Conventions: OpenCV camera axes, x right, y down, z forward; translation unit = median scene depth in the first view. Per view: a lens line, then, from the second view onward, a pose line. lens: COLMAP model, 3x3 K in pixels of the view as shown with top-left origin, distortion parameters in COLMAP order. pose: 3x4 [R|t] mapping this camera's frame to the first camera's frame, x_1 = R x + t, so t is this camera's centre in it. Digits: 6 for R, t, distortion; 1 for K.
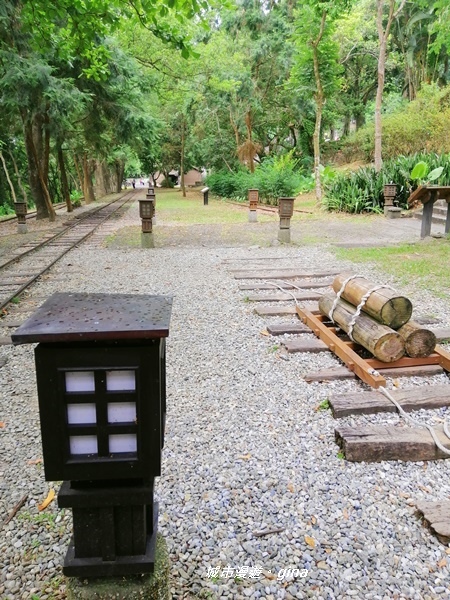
lens RADIAL K [[455.4, 0, 221.8], [0, 455.4, 300.7], [0, 0, 1]] dist [0.038538, -0.028523]
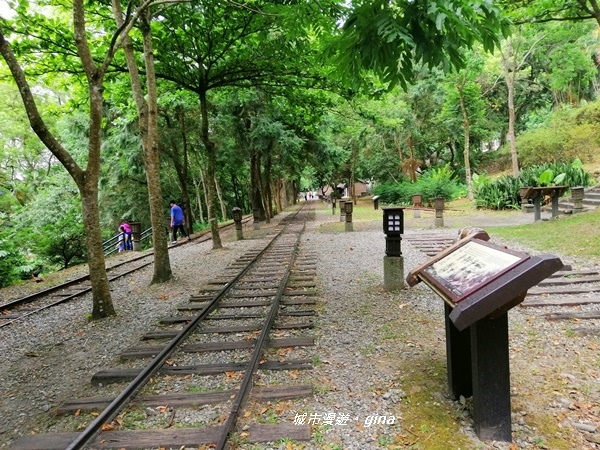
lens RADIAL K [[455.4, 0, 297.6], [0, 455.4, 222.5], [0, 0, 1]] dist [0.038538, -0.028523]
pose [[0.982044, -0.025277, -0.186953, -0.021198], [-0.010879, 0.981747, -0.189883, 0.078251], [0.188340, 0.188507, 0.963843, -0.285764]]
